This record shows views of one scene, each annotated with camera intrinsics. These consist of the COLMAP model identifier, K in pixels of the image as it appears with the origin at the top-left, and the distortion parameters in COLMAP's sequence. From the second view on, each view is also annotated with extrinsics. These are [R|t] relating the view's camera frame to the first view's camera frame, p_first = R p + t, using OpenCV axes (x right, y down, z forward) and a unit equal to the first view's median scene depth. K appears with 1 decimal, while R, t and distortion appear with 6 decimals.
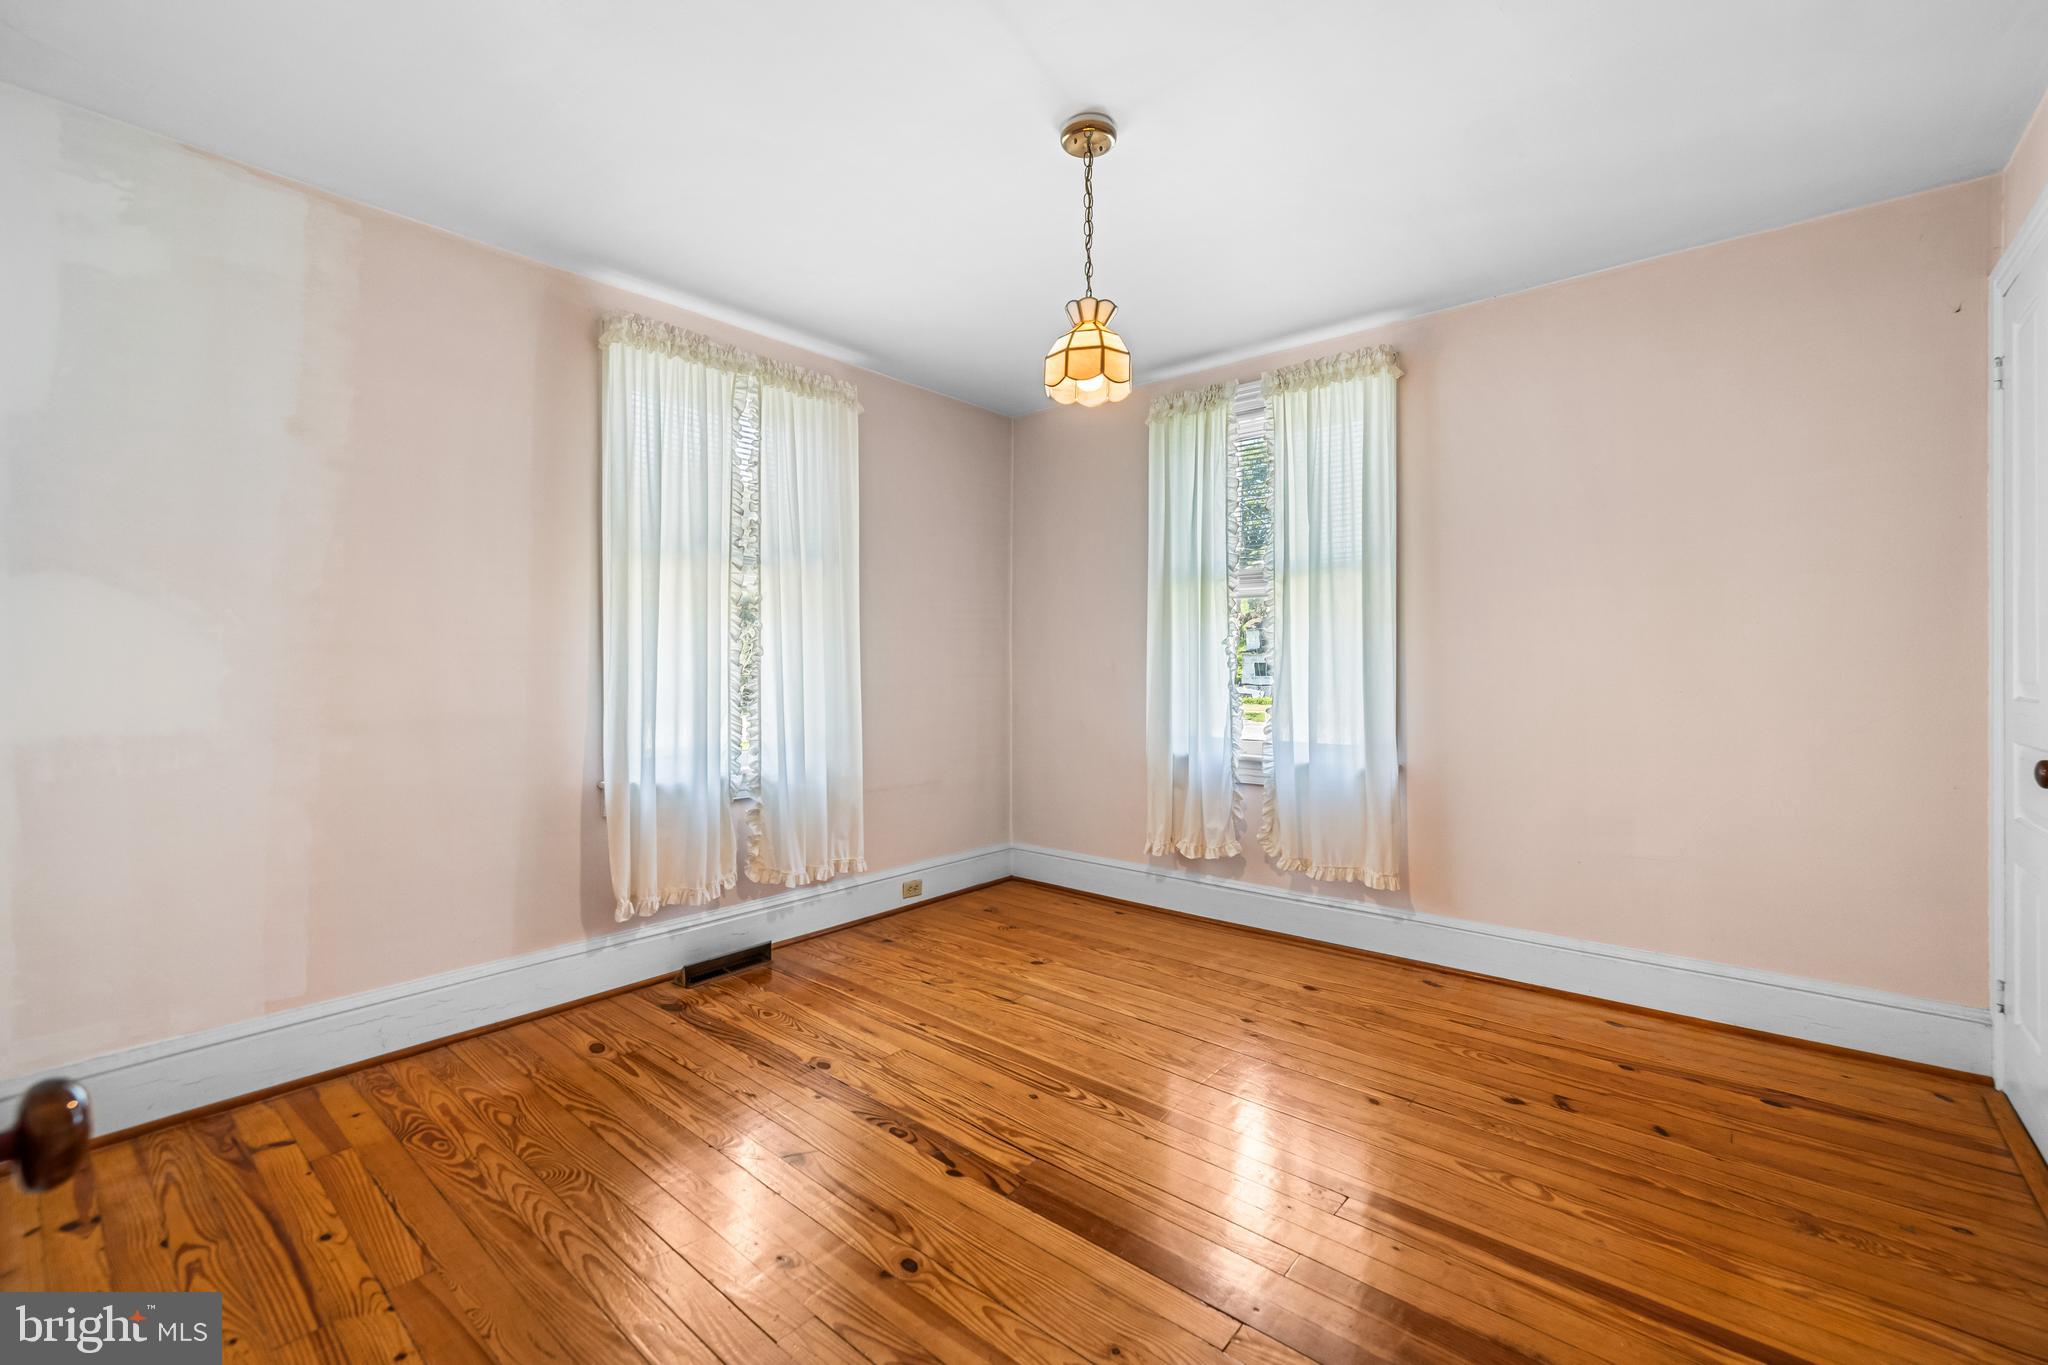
lens RADIAL K [[866.2, 0, 1015.2], [0, 866.2, 659.1], [0, 0, 1]] dist [-0.000868, -0.000008]
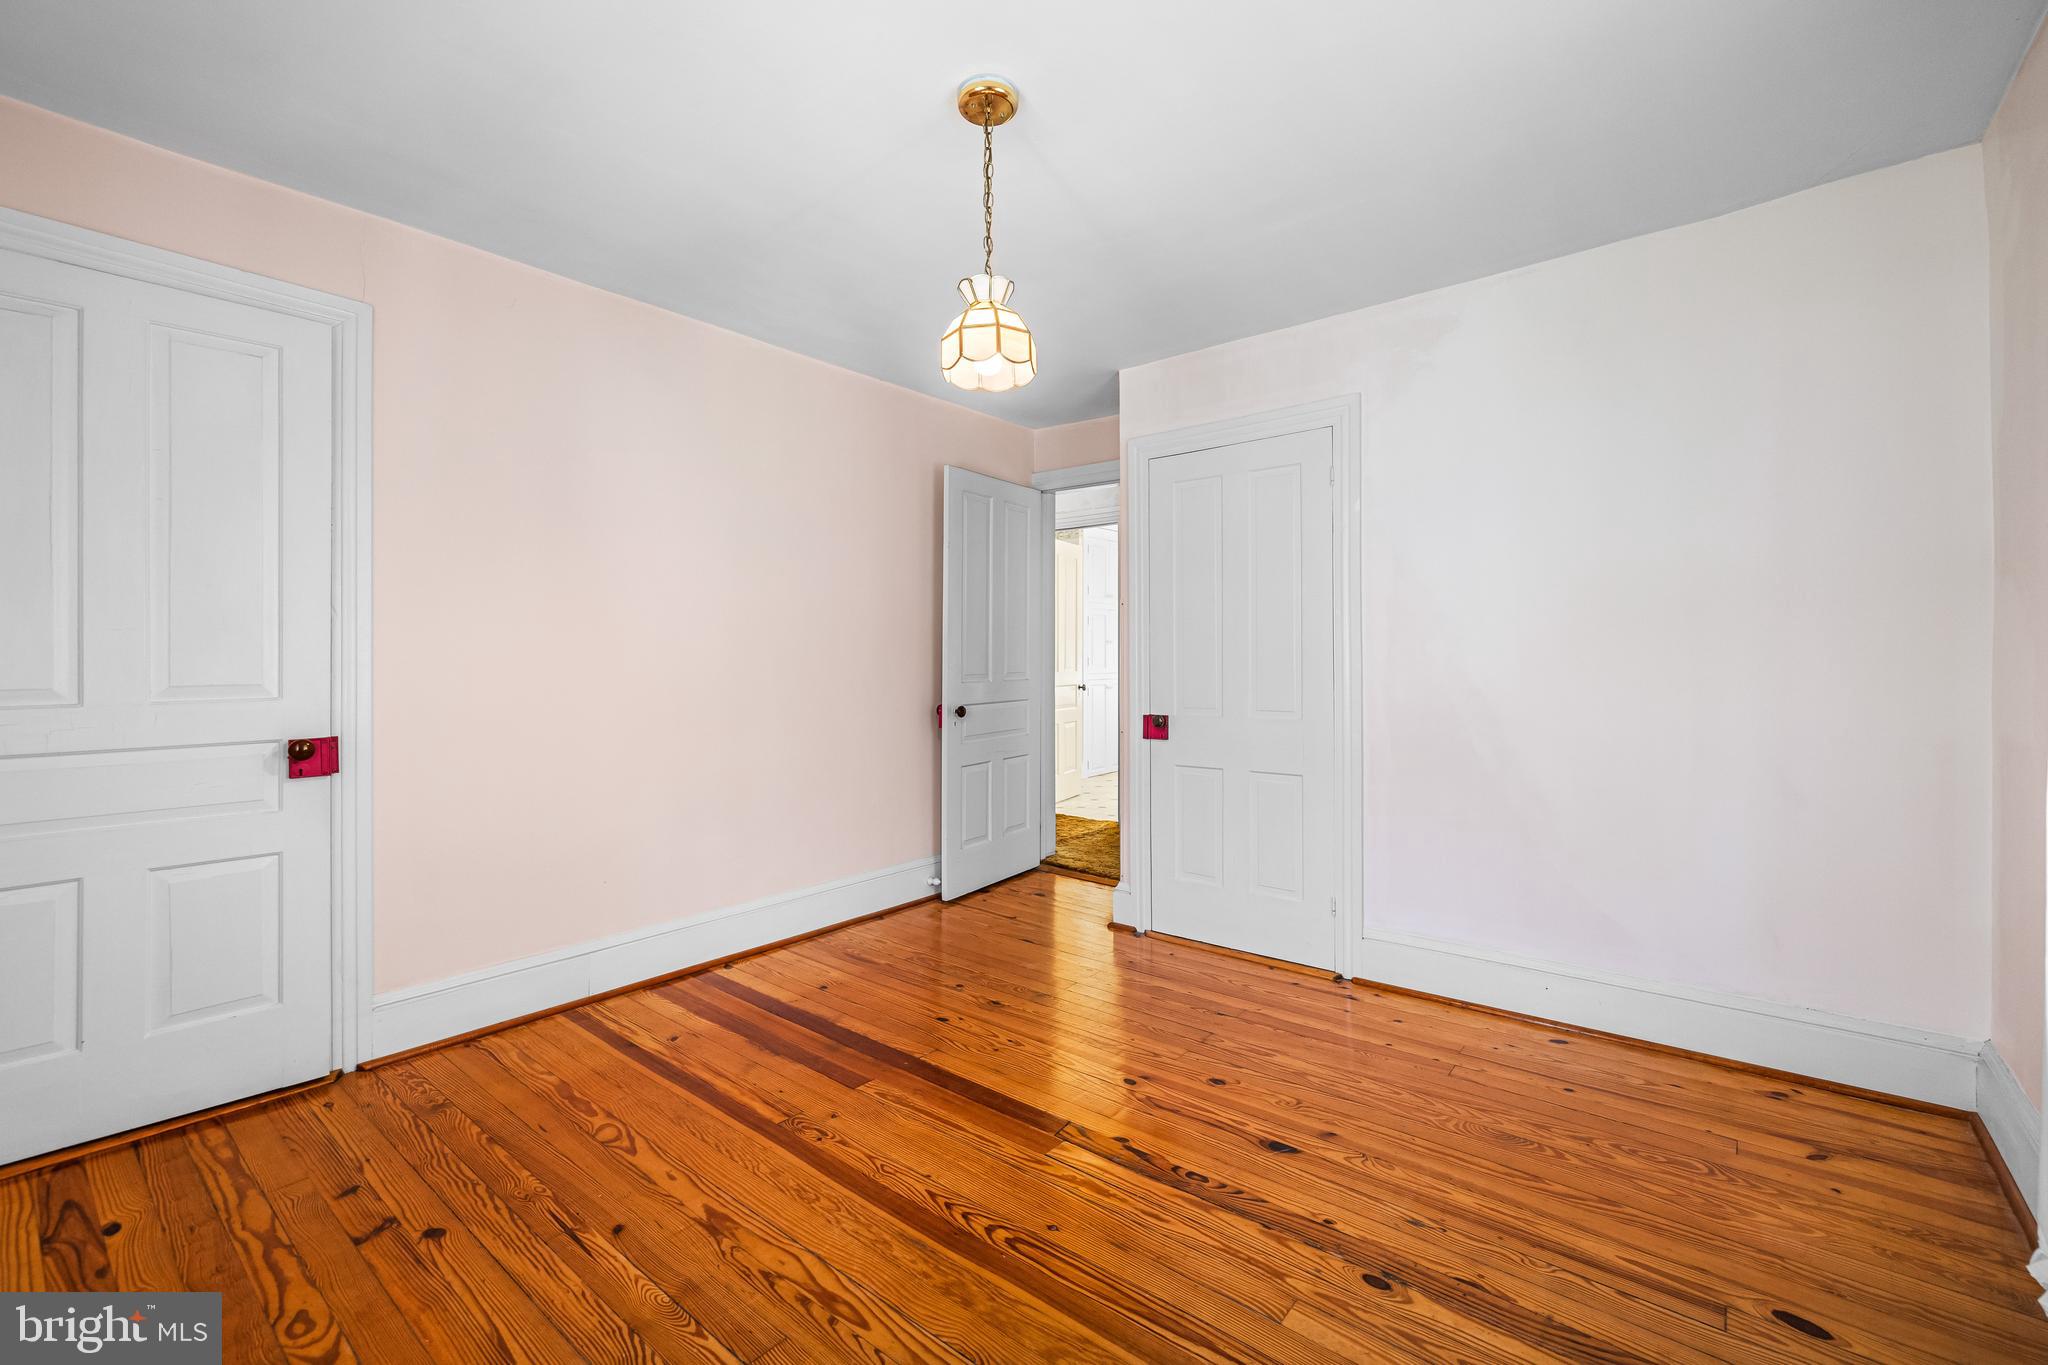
lens RADIAL K [[866.2, 0, 1015.2], [0, 866.2, 659.1], [0, 0, 1]] dist [-0.000868, -0.000008]
pose [[-0.999848, 0.001341, -0.017406, 0.073807], [0.001387, 0.999996, -0.002639, -0.001000], [0.017403, -0.002662, -0.999845, 1.932016]]
